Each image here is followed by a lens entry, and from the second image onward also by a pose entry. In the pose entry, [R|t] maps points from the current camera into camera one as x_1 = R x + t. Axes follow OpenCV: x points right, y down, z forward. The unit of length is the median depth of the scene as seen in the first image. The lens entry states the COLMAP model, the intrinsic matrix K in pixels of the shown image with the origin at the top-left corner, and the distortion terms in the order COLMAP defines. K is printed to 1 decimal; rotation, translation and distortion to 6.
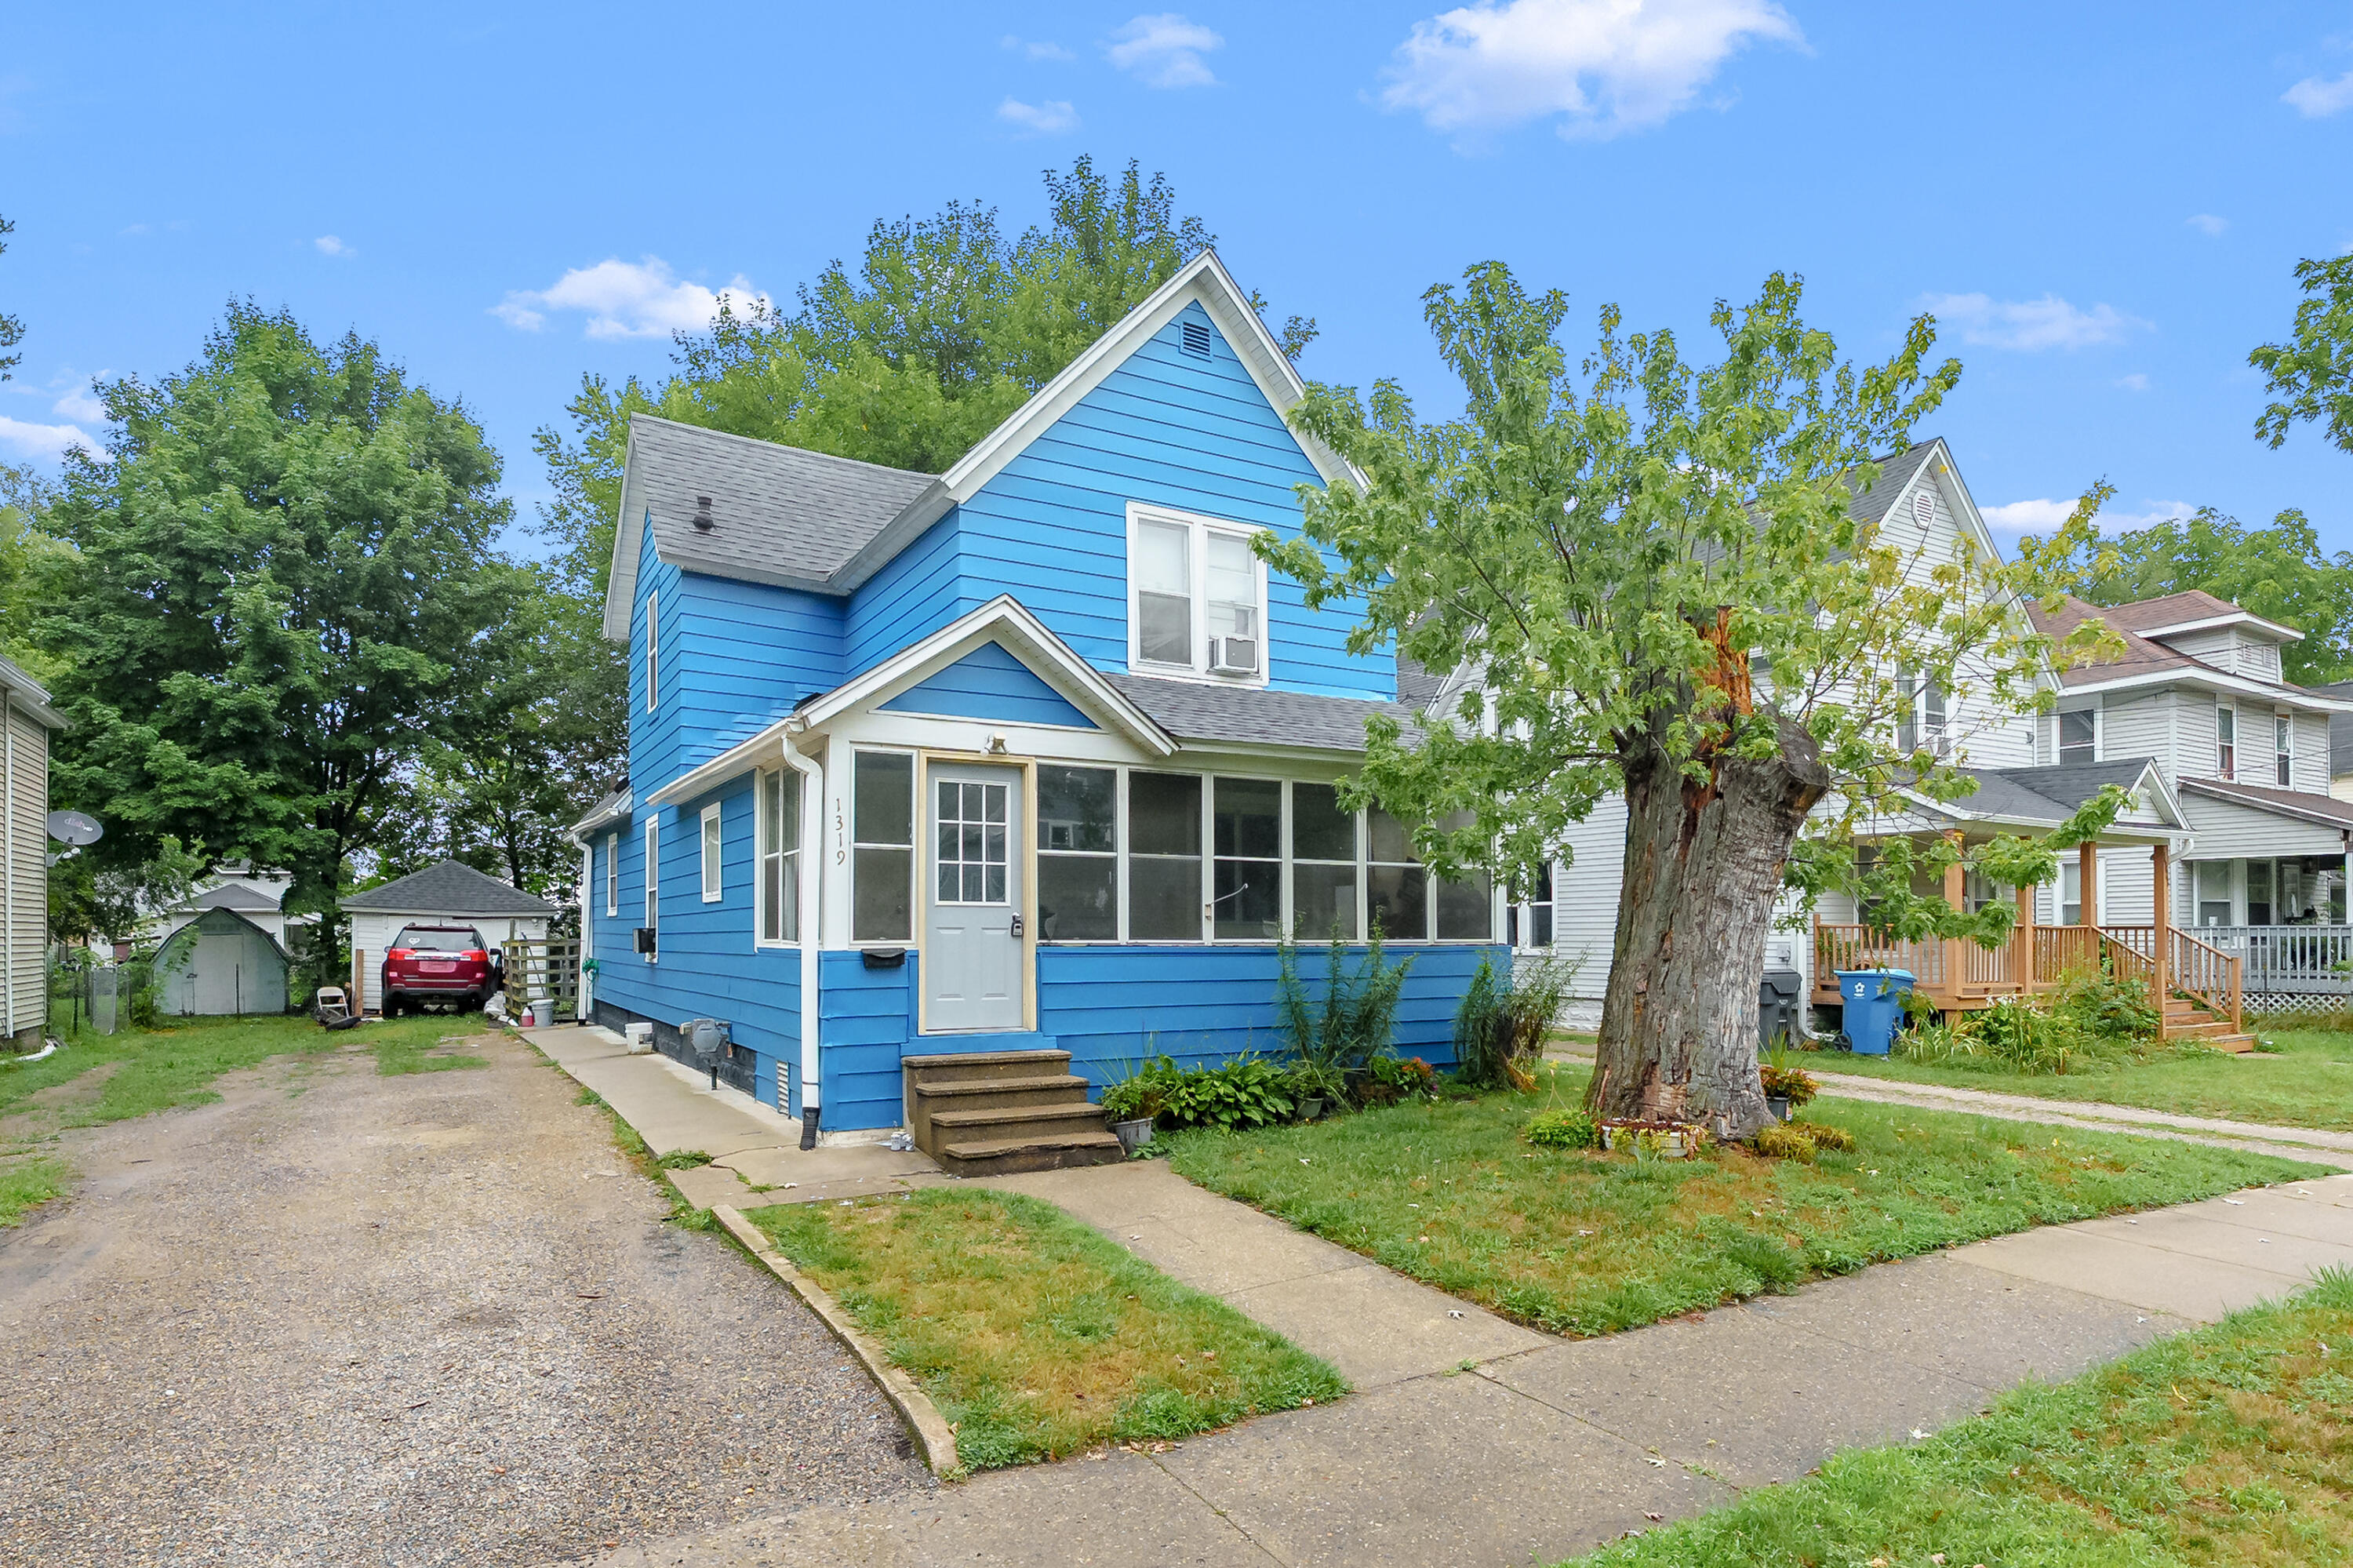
lens RADIAL K [[1277.1, 0, 1203.3], [0, 1277.1, 930.1], [0, 0, 1]] dist [-0.001556, 0.000002]
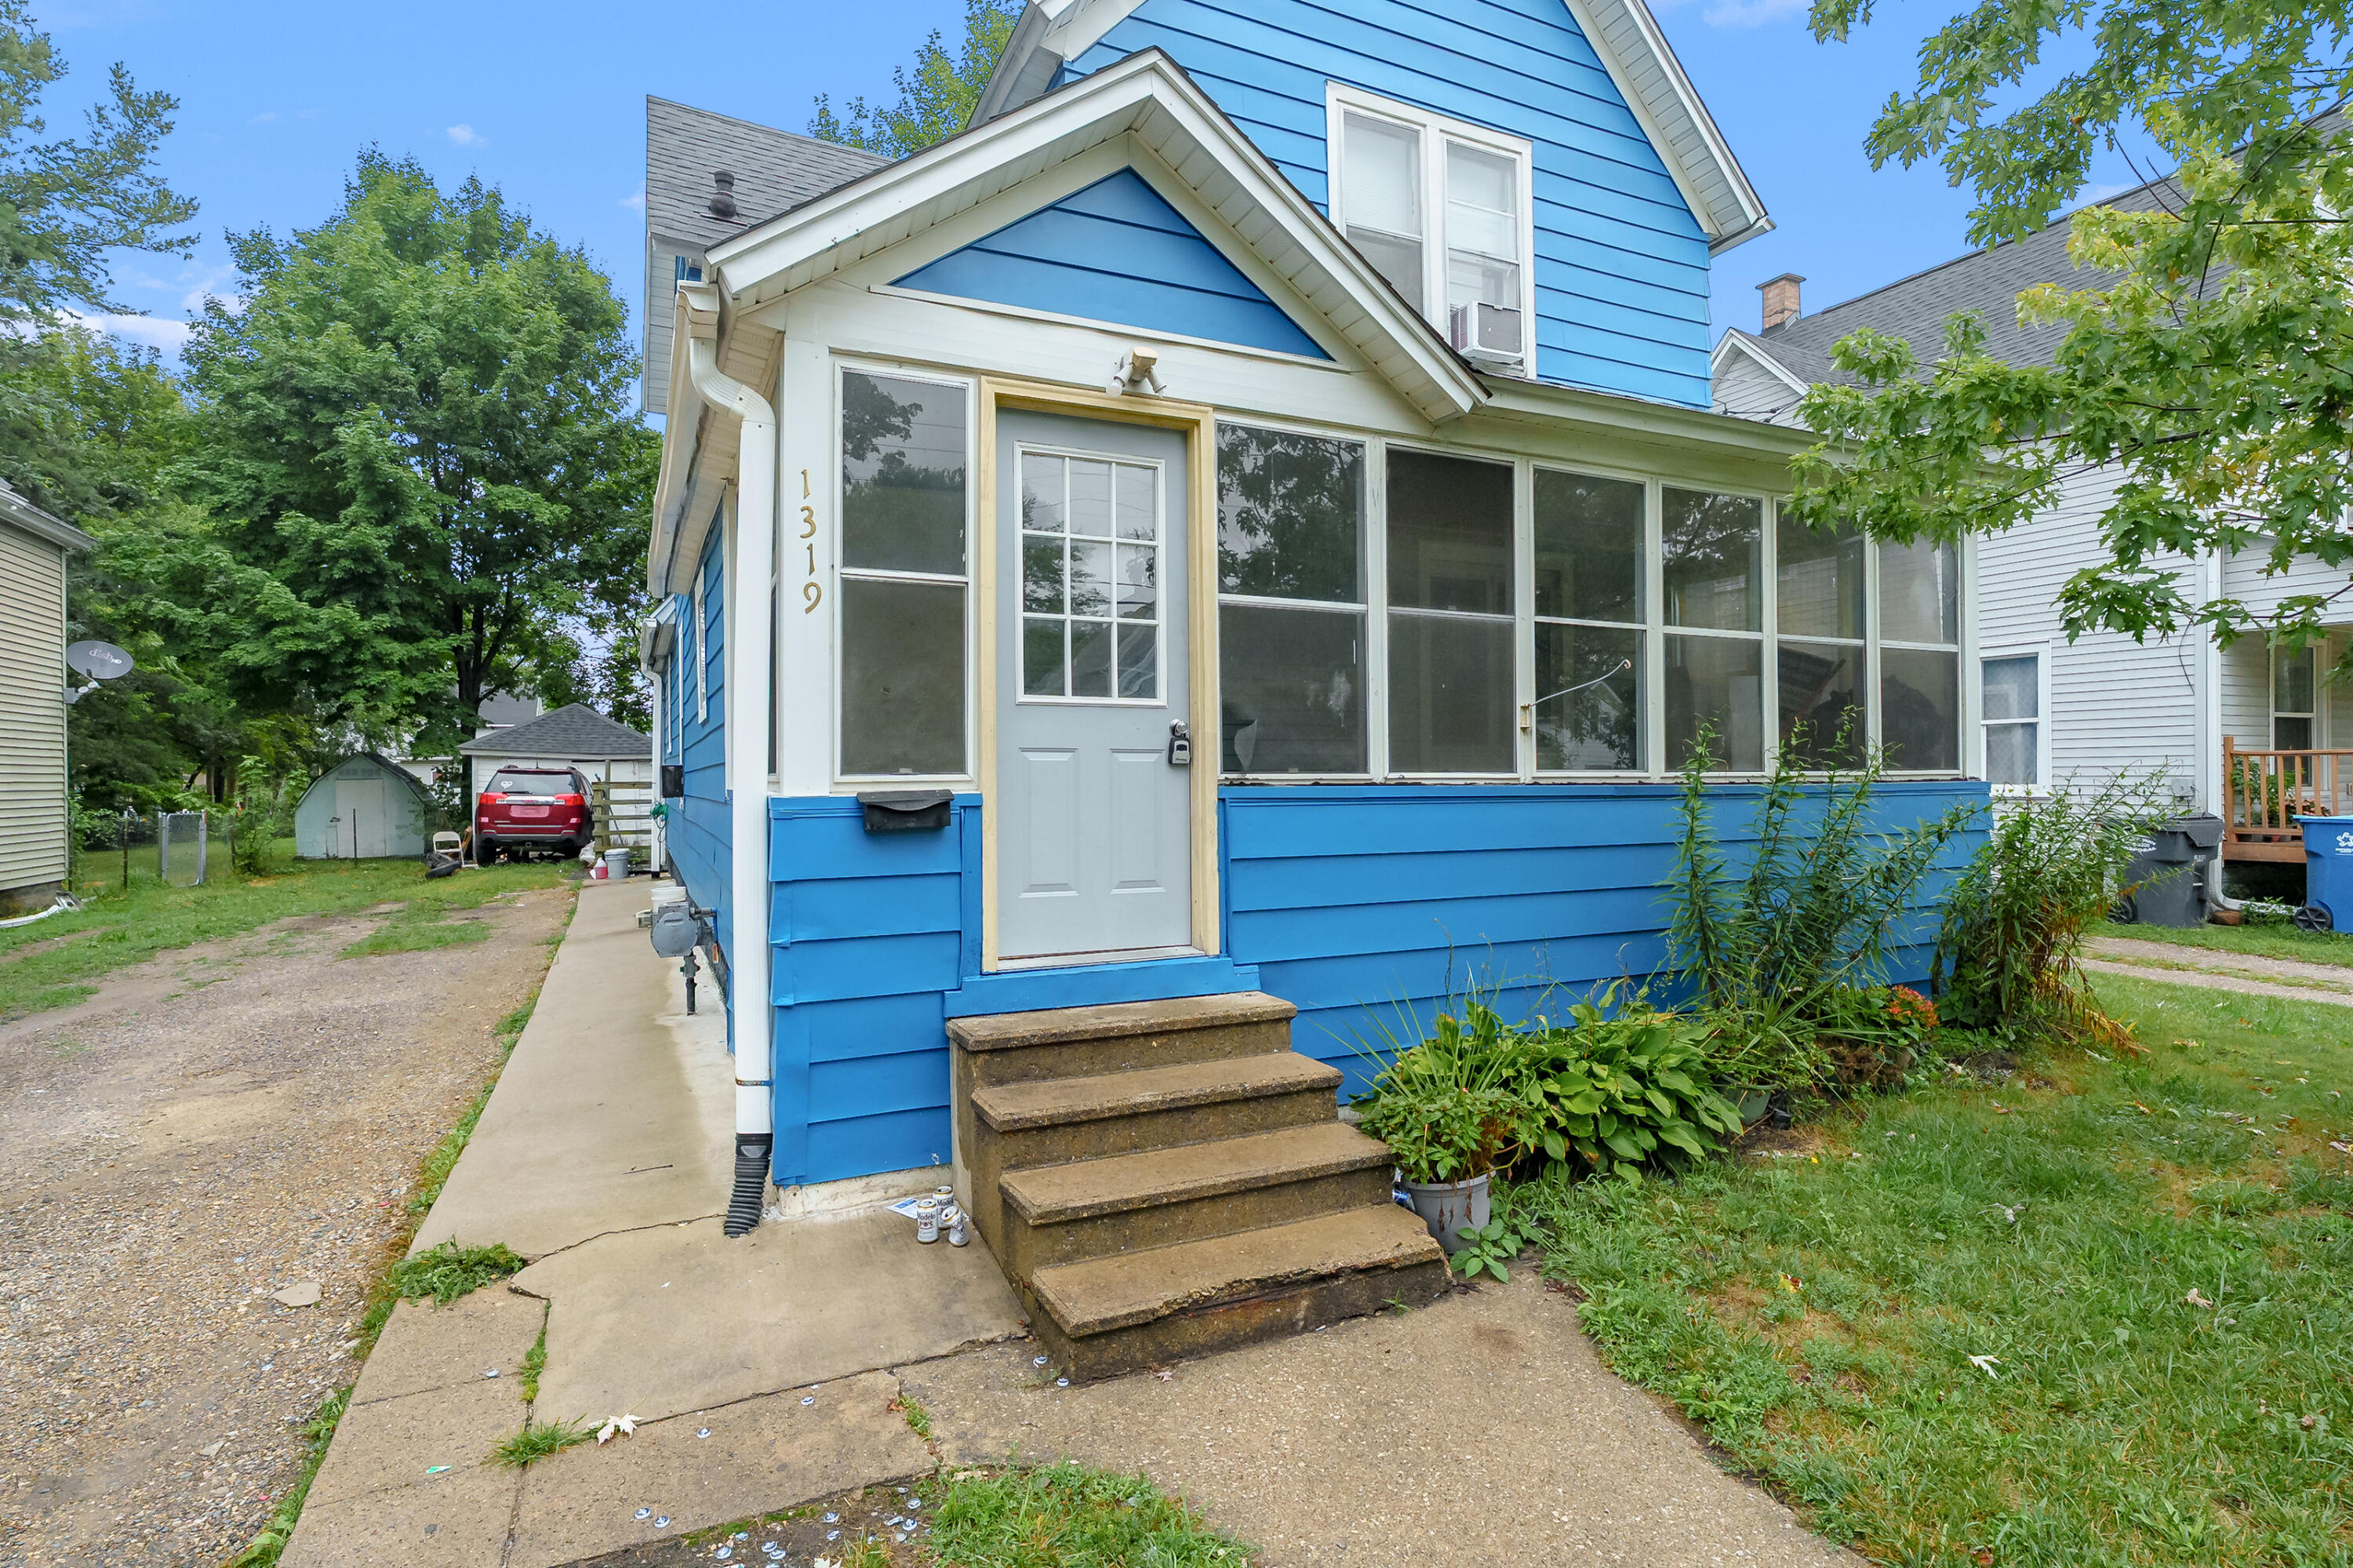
lens RADIAL K [[1181.9, 0, 1179.5], [0, 1181.9, 778.8], [0, 0, 1]] dist [0.000204, 0.000292]
pose [[0.994734, -0.005787, -0.102323, -0.089741], [0.006402, 0.999963, 0.005689, 0.006582], [0.102286, -0.006314, 0.994735, 0.490356]]
